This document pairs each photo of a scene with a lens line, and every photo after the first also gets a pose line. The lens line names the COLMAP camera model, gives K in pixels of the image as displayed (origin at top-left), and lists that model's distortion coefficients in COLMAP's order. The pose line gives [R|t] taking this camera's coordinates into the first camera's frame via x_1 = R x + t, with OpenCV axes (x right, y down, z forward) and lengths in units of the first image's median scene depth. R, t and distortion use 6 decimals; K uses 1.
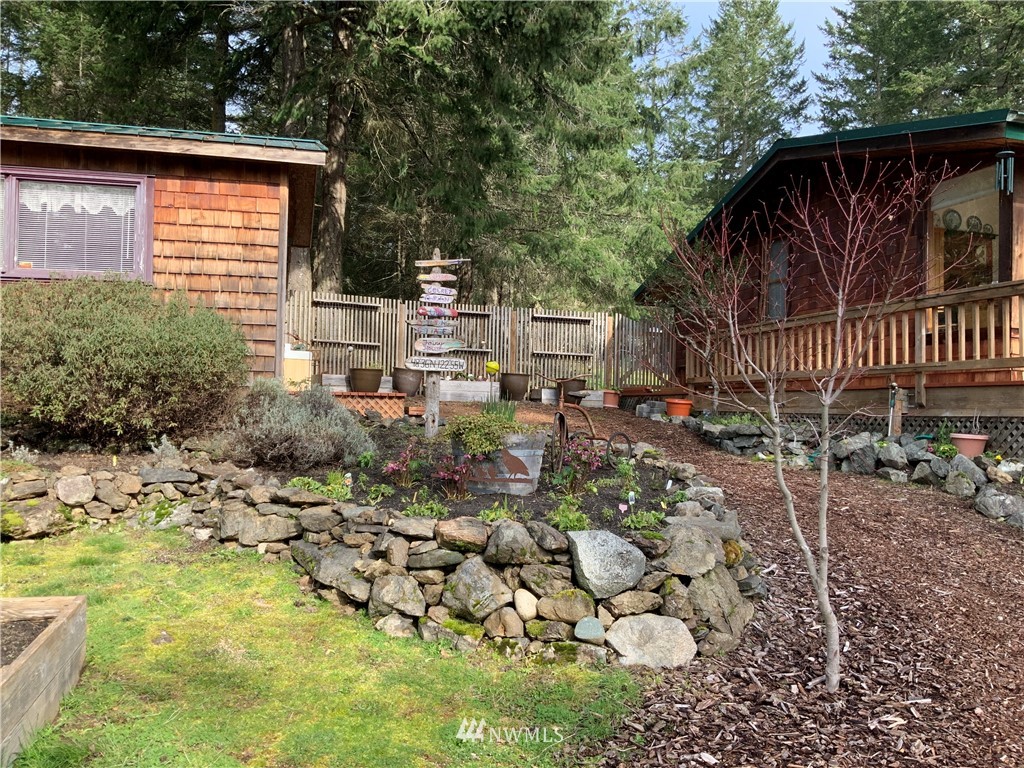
lens RADIAL K [[836.6, 0, 510.2], [0, 836.6, 393.0], [0, 0, 1]] dist [0.112319, -0.251726]
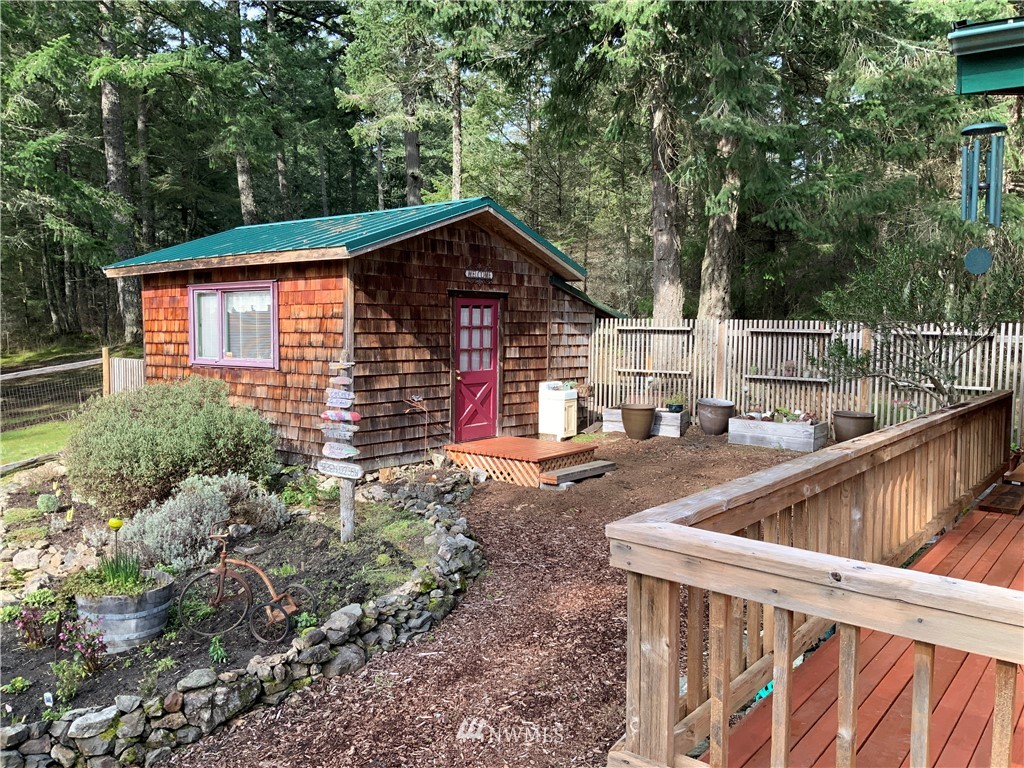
lens RADIAL K [[846.4, 0, 509.2], [0, 846.4, 384.1], [0, 0, 1]] dist [0.102751, -0.198898]
pose [[0.590925, 0.040027, -0.805733, 0.756415], [0.016983, 0.997930, 0.062030, -0.176036], [0.806548, -0.050339, 0.589022, 0.534548]]
